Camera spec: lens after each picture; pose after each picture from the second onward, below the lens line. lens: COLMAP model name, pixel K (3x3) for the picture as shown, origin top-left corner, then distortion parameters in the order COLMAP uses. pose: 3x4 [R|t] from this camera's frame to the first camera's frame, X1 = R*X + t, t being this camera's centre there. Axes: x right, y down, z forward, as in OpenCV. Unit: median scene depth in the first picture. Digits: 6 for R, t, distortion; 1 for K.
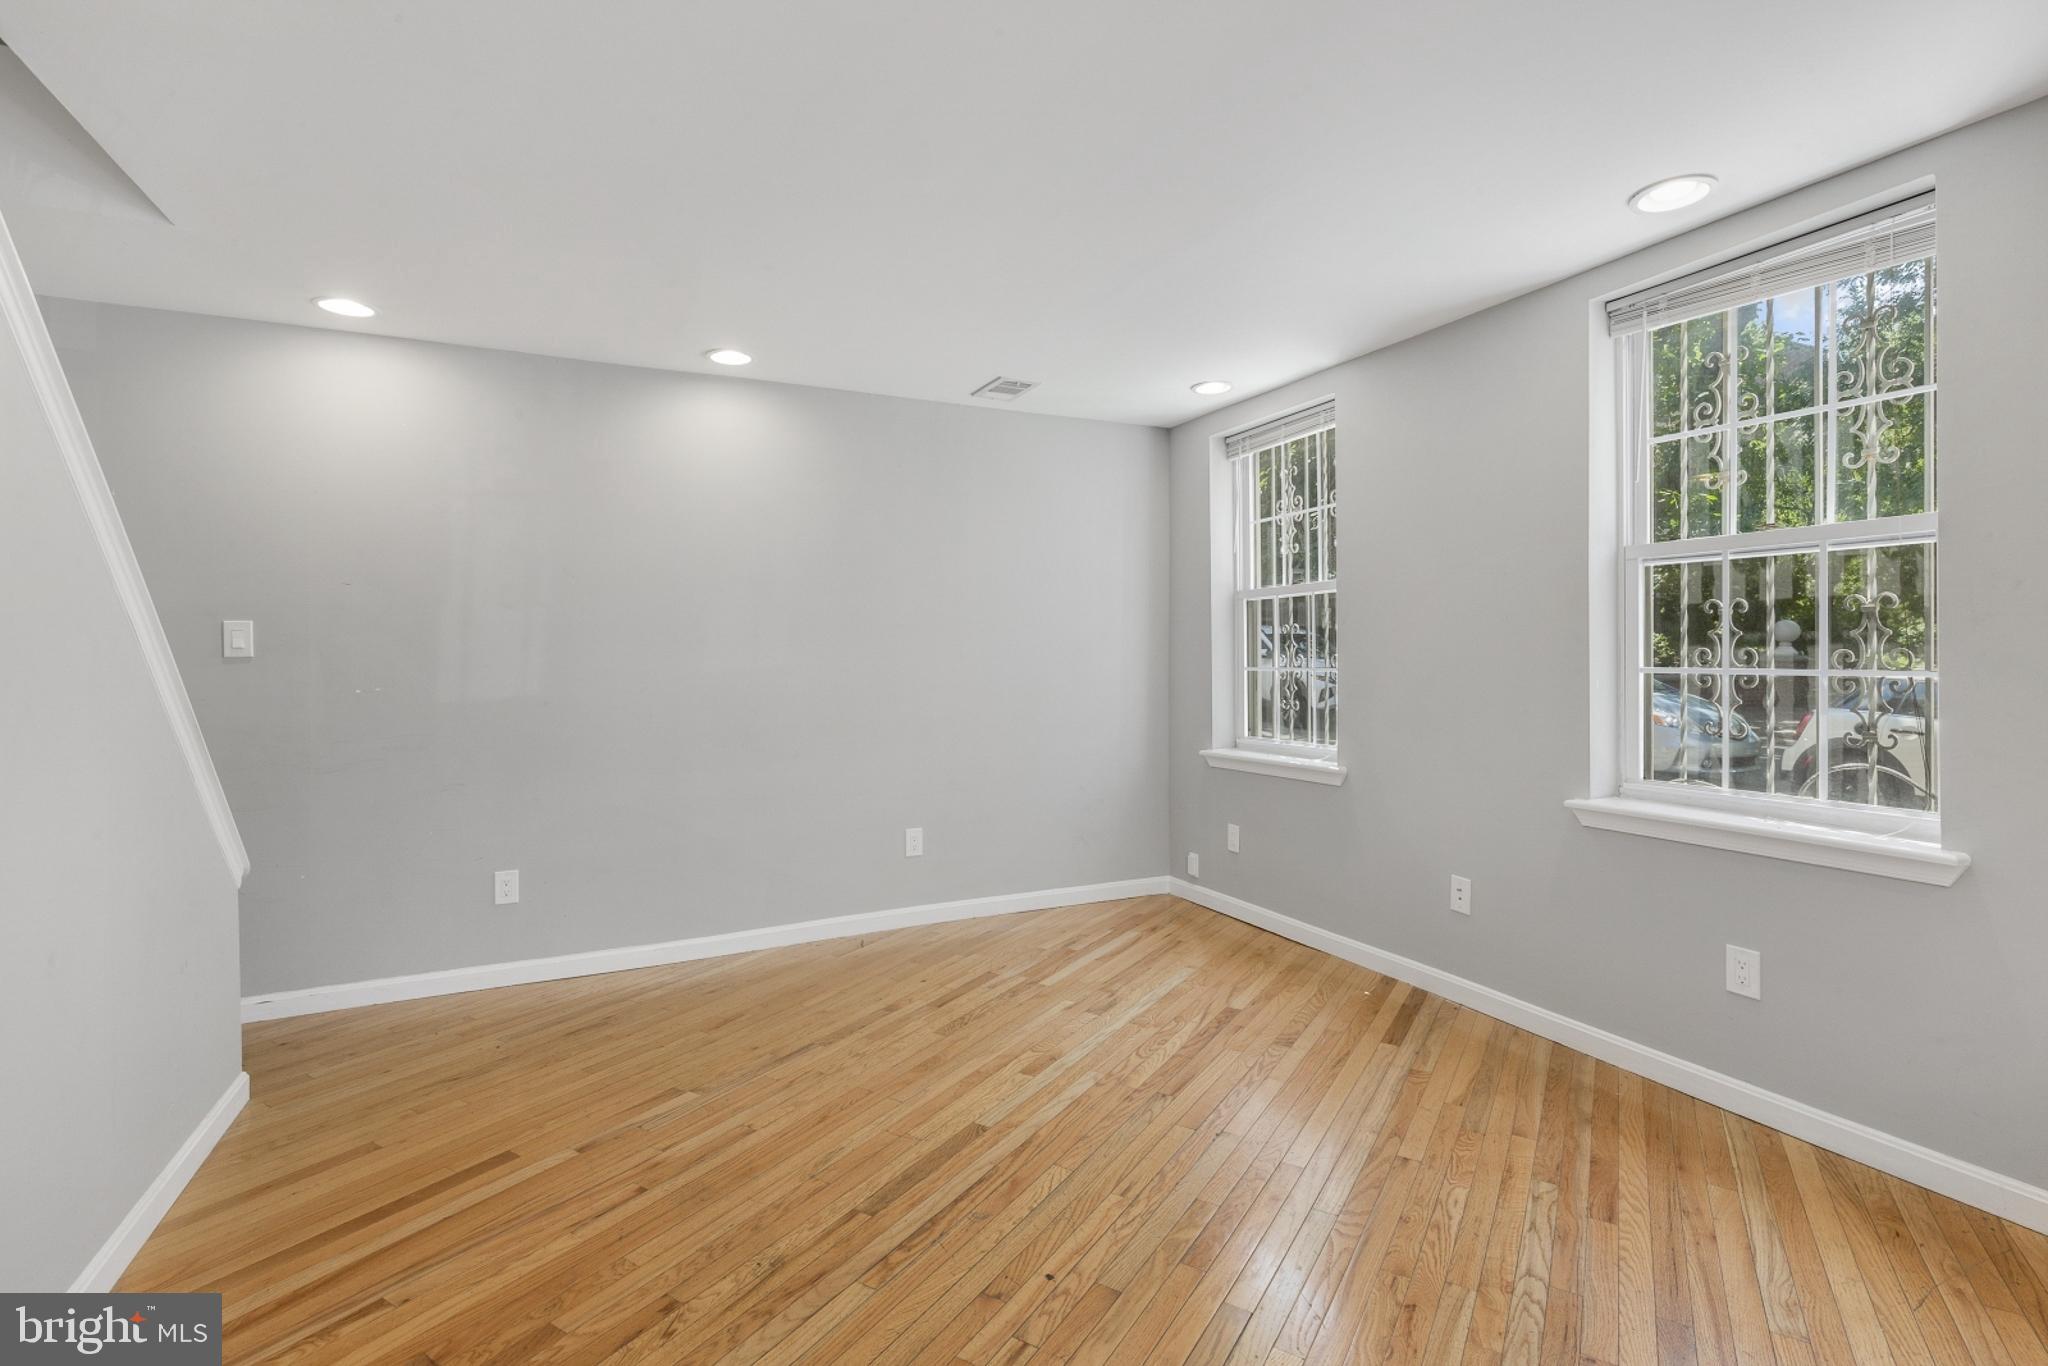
lens RADIAL K [[937.5, 0, 1013.6], [0, 937.5, 674.7], [0, 0, 1]] dist [0.002687, -0.001068]
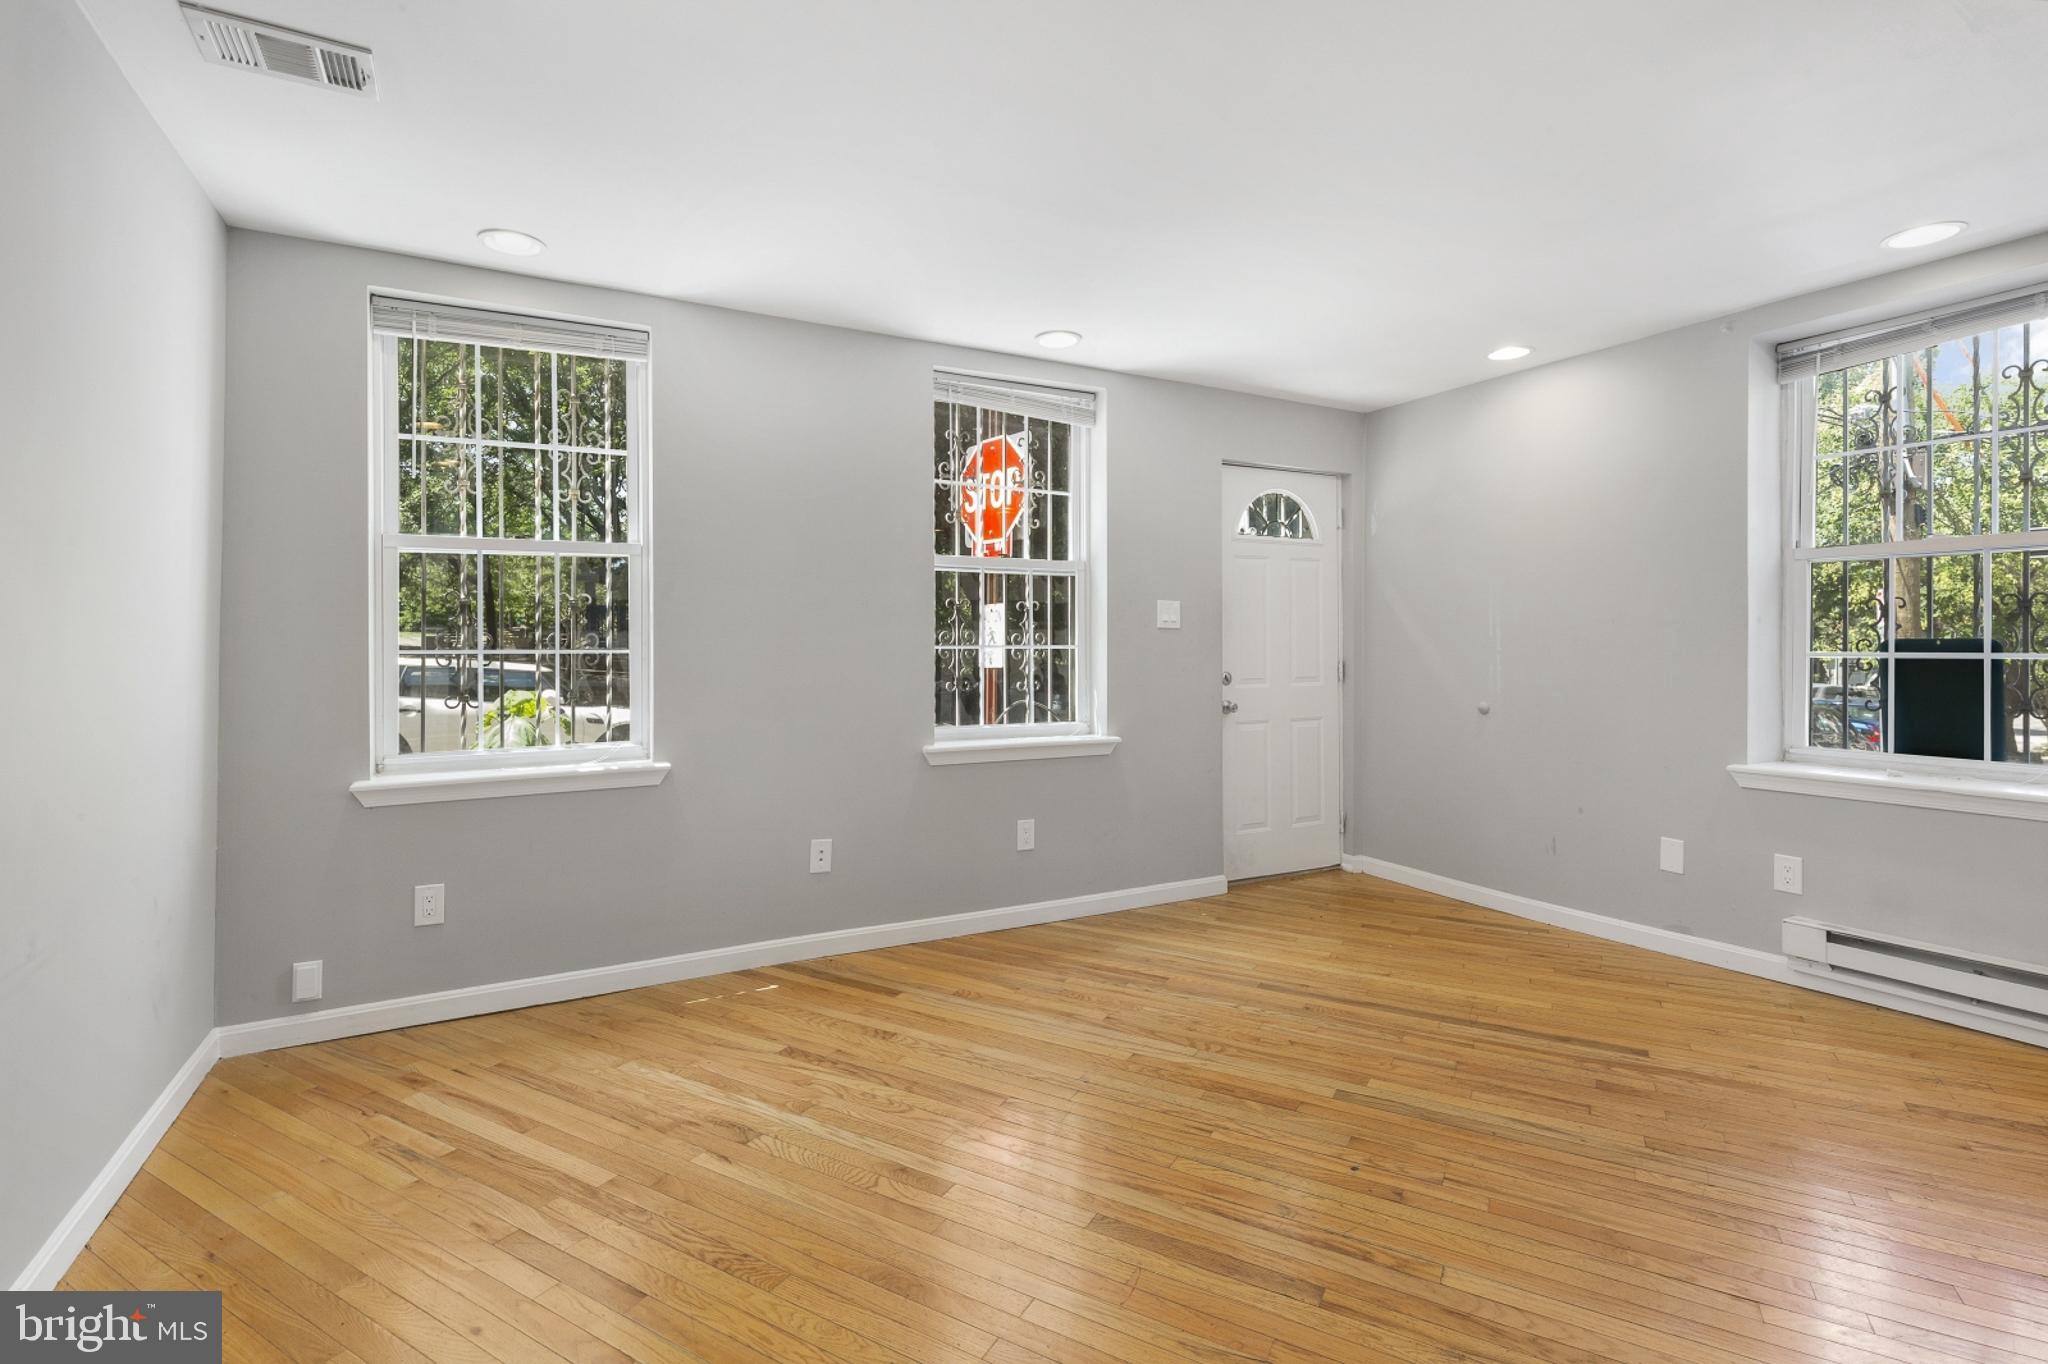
lens RADIAL K [[949.5, 0, 1008.6], [0, 949.5, 637.1], [0, 0, 1]] dist [0.004161, -0.000722]
pose [[-0.040672, 0.010688, 0.999115, -0.775357], [0.021150, 0.999728, -0.009834, -0.002469], [-0.998949, 0.020731, -0.040887, 1.016399]]
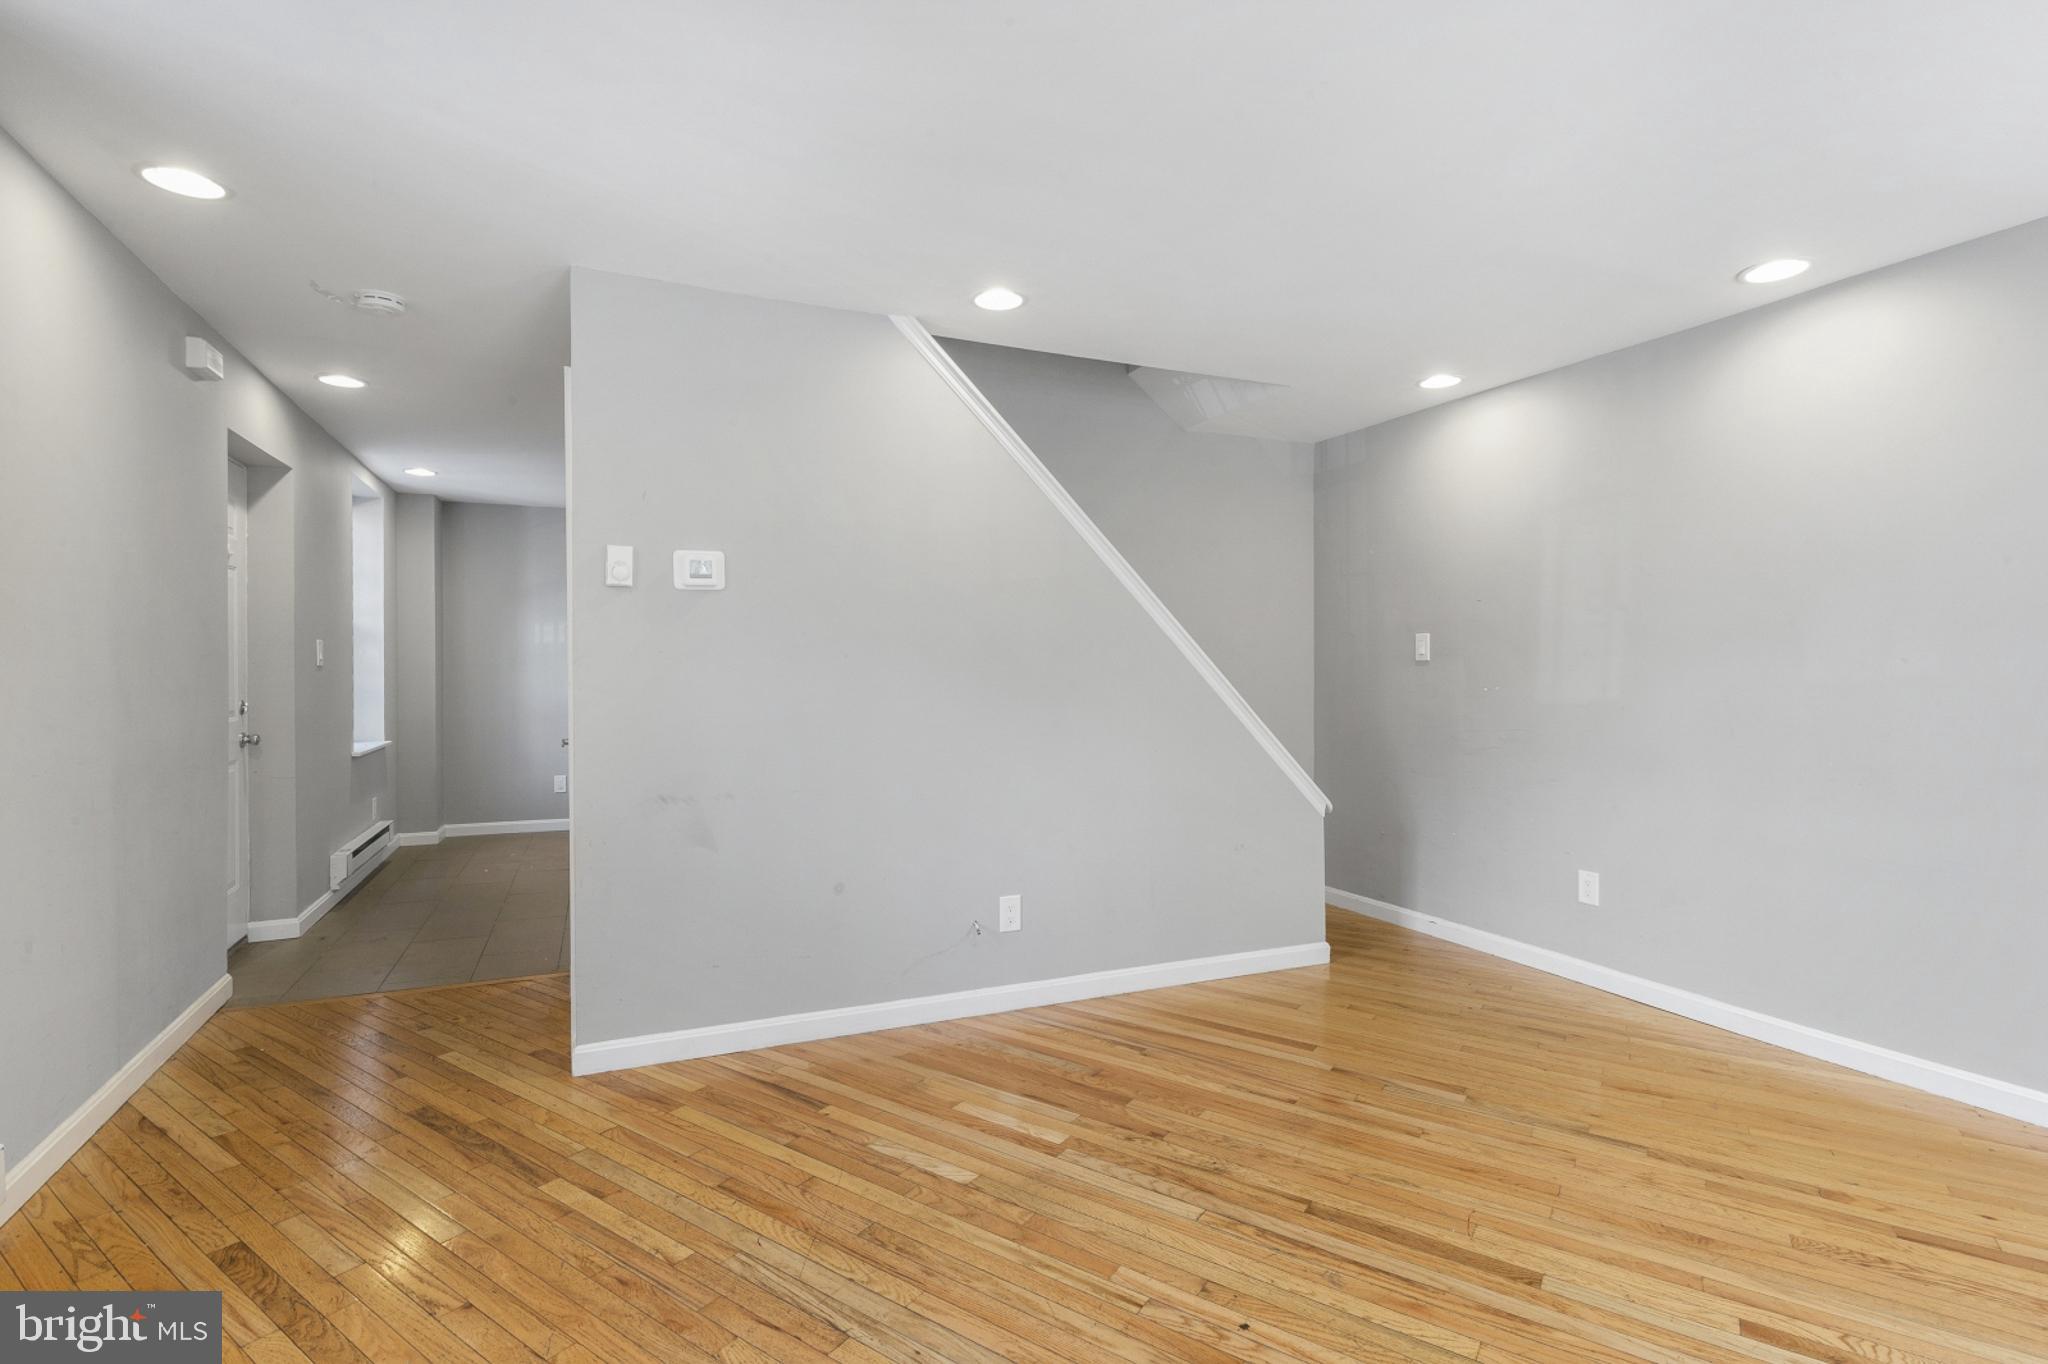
lens RADIAL K [[963.6, 0, 1023.4], [0, 963.6, 670.7], [0, 0, 1]] dist [0.002849, 0.000267]
pose [[-0.021379, 0.010744, -0.999714, 0.689250], [-0.021156, 0.999713, 0.011196, -0.007294], [0.999548, 0.021390, -0.021145, 0.550771]]
